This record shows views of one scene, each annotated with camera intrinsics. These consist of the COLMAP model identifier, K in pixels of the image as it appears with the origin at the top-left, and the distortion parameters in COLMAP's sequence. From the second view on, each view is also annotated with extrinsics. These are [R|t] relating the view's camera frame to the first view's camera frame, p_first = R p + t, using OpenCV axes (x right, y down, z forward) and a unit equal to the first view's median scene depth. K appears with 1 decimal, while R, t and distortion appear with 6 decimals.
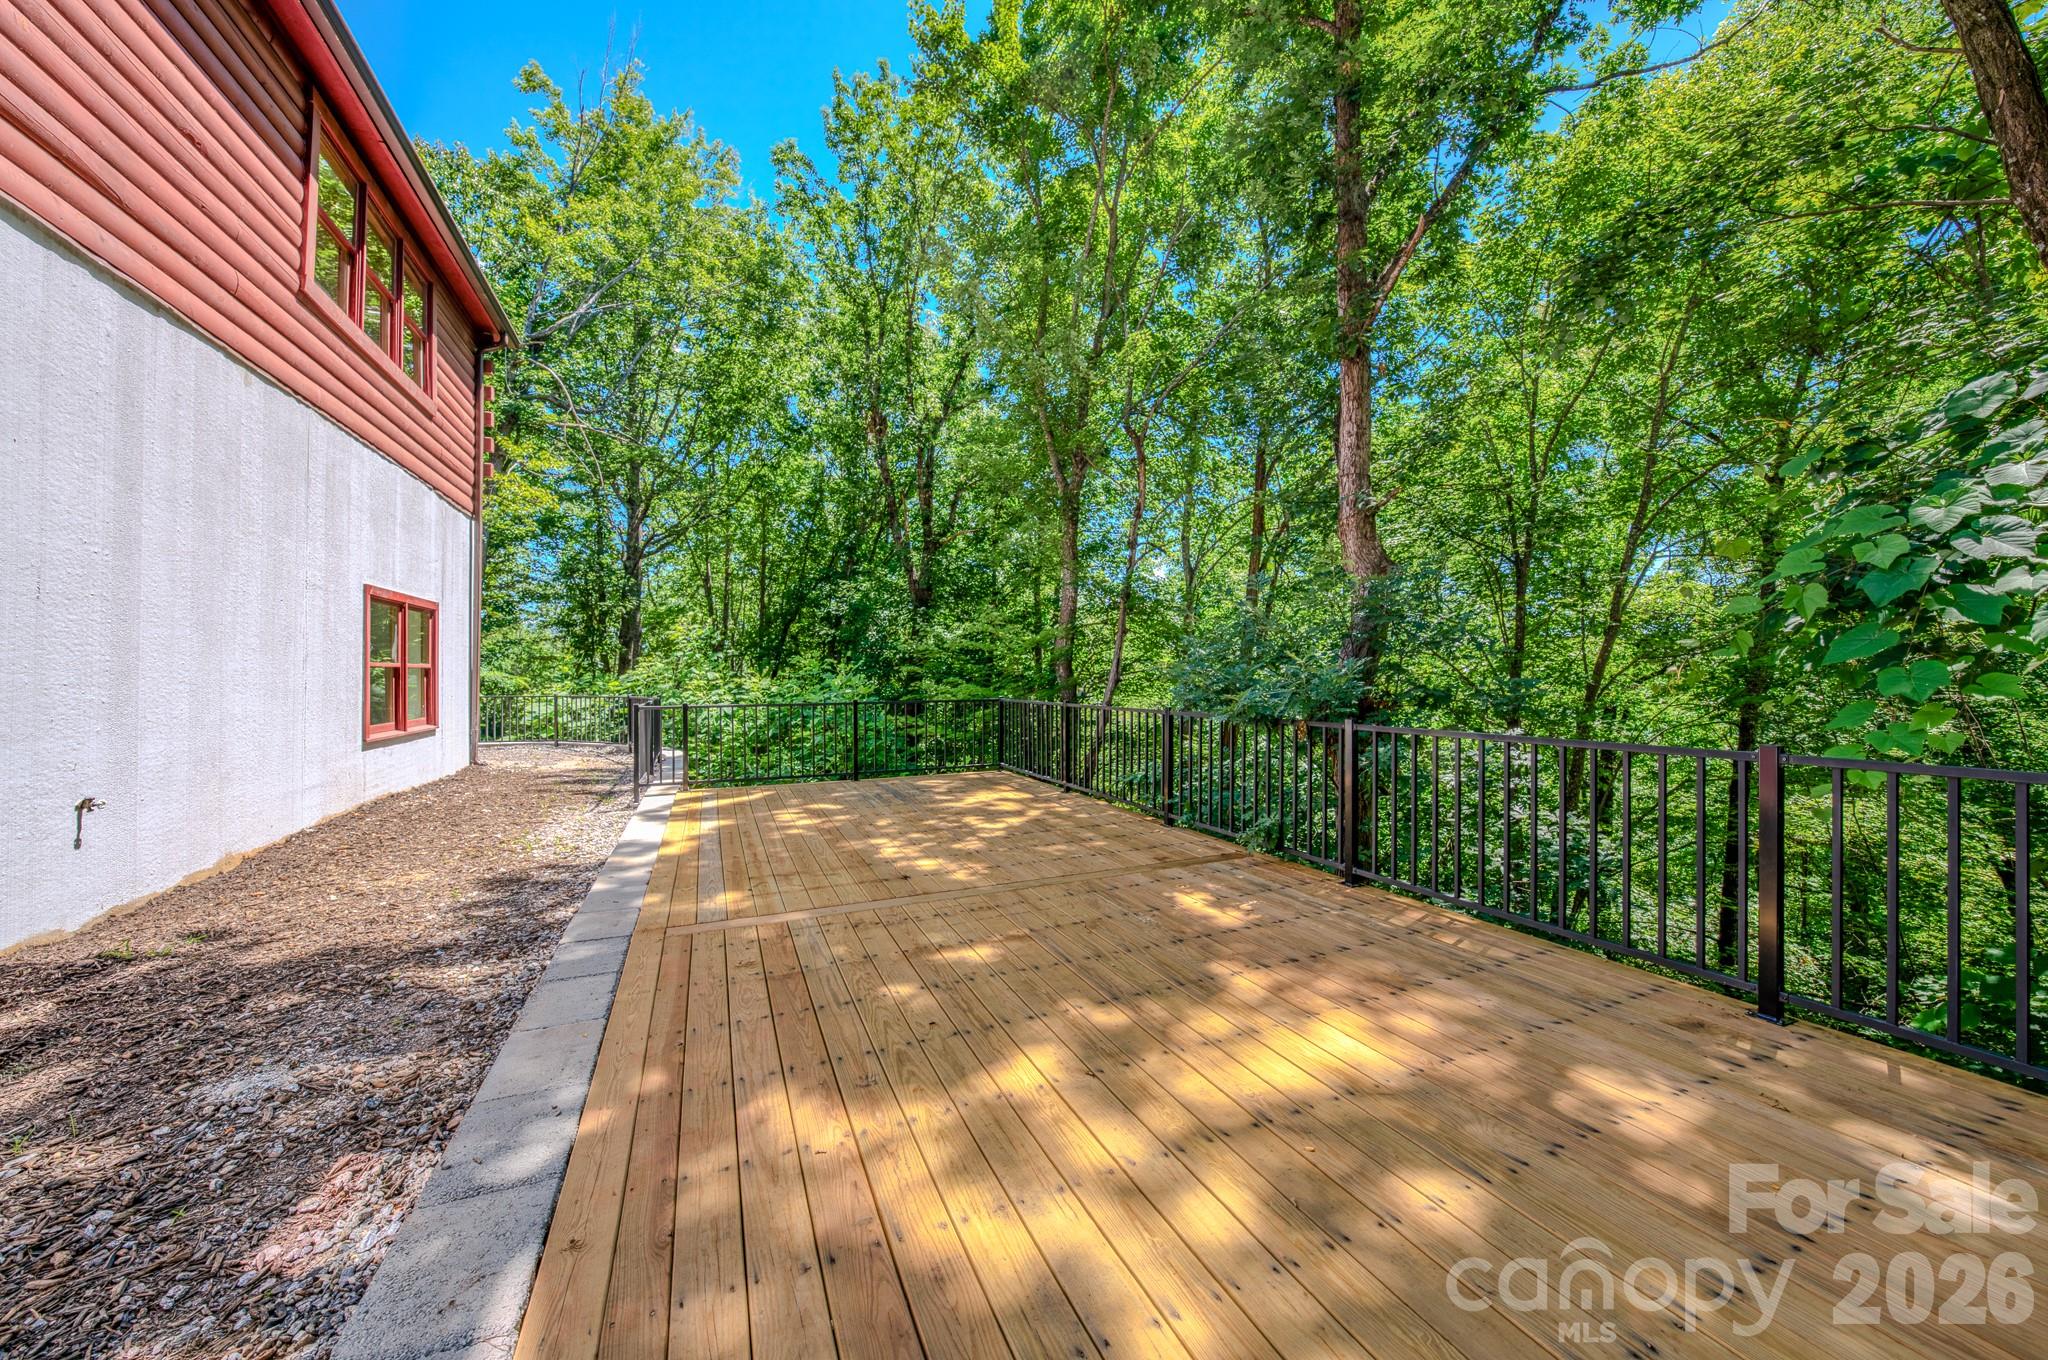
lens RADIAL K [[752.0, 0, 1024.0], [0, 752.0, 680.0], [0, 0, 1]] dist [-0.000811, 0.000186]
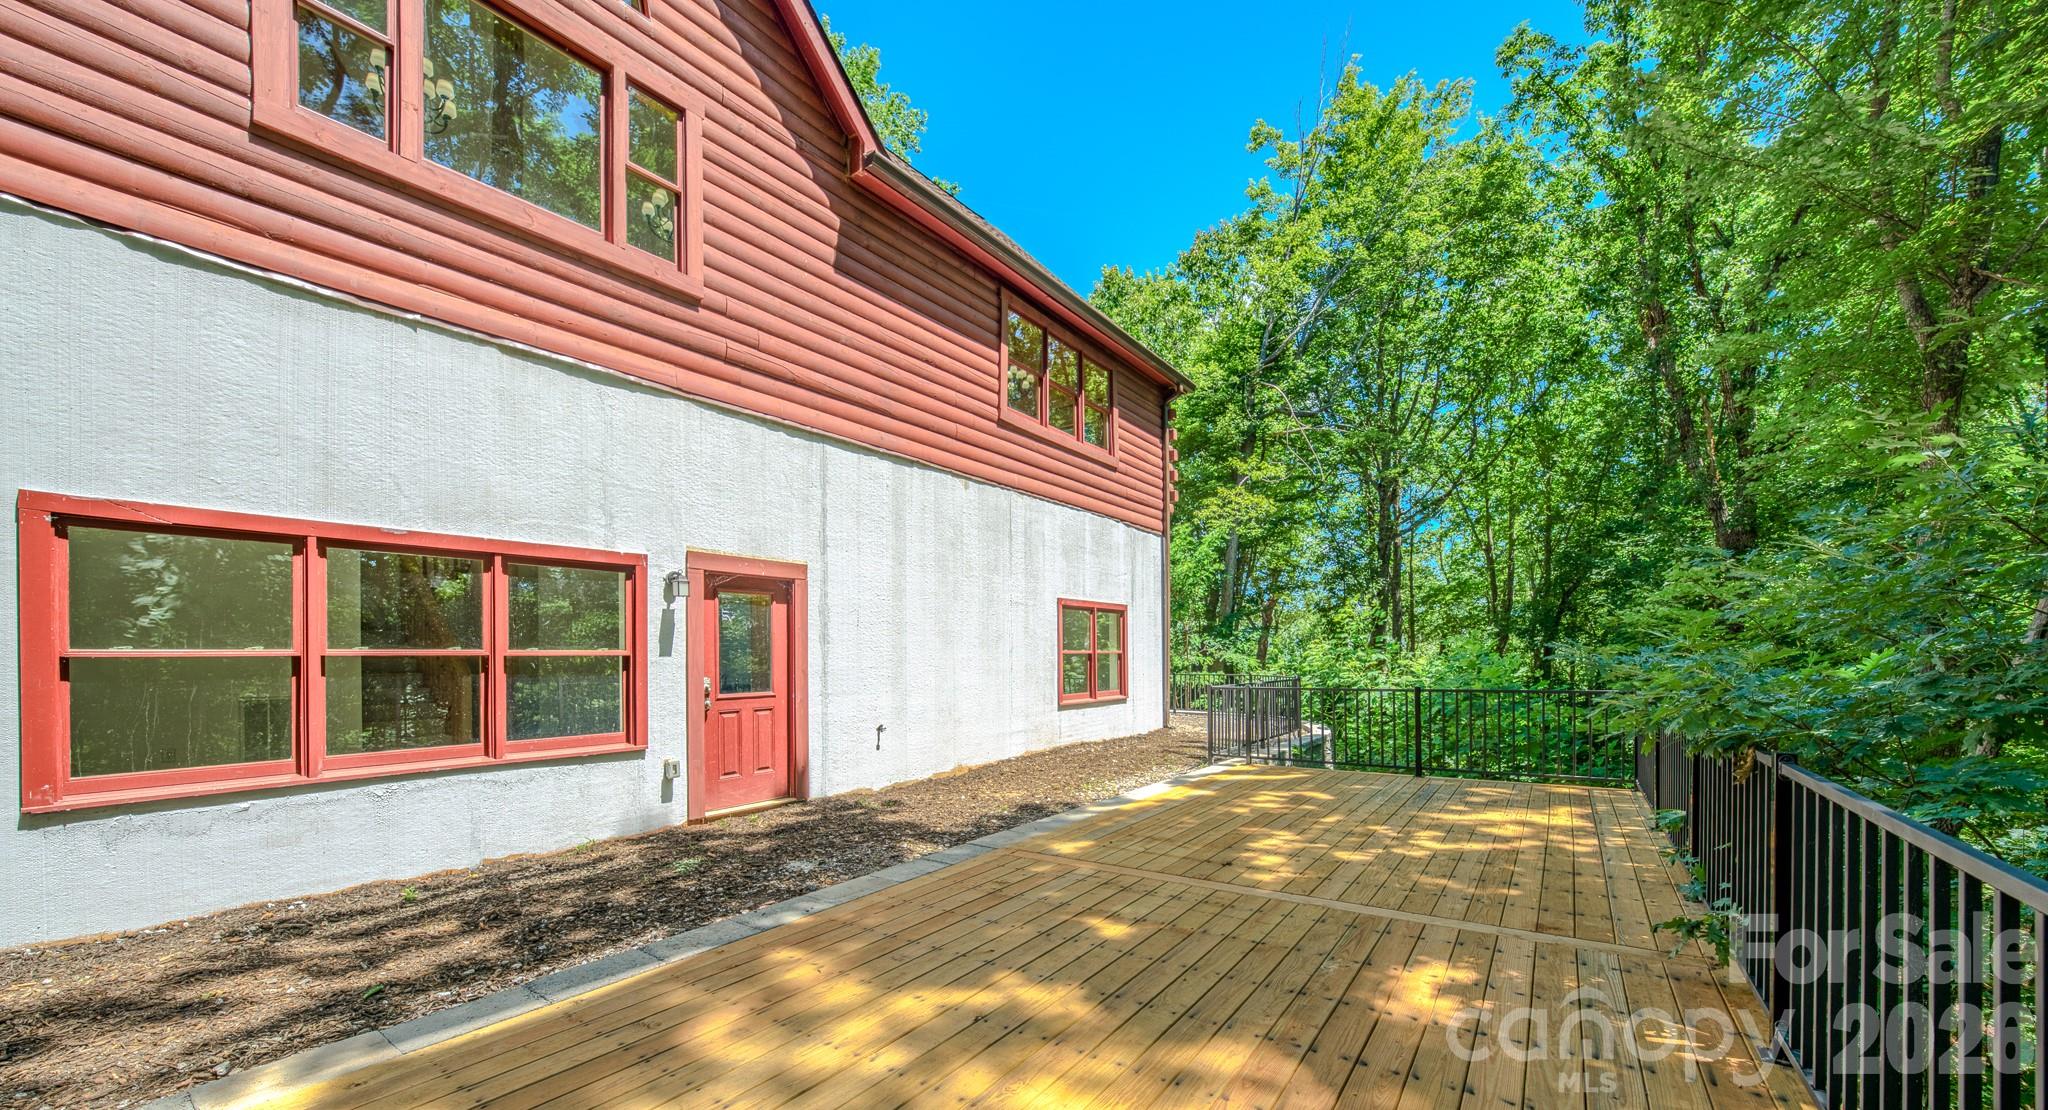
lens RADIAL K [[770.5, 0, 1022.8], [0, 770.5, 669.6], [0, 0, 1]] dist [-0.010019, -0.000036]
pose [[0.521177, 0.012420, -0.853358, 0.336335], [0.001718, 0.999877, 0.015602, -0.009530], [0.853447, -0.009597, 0.521092, 0.136087]]
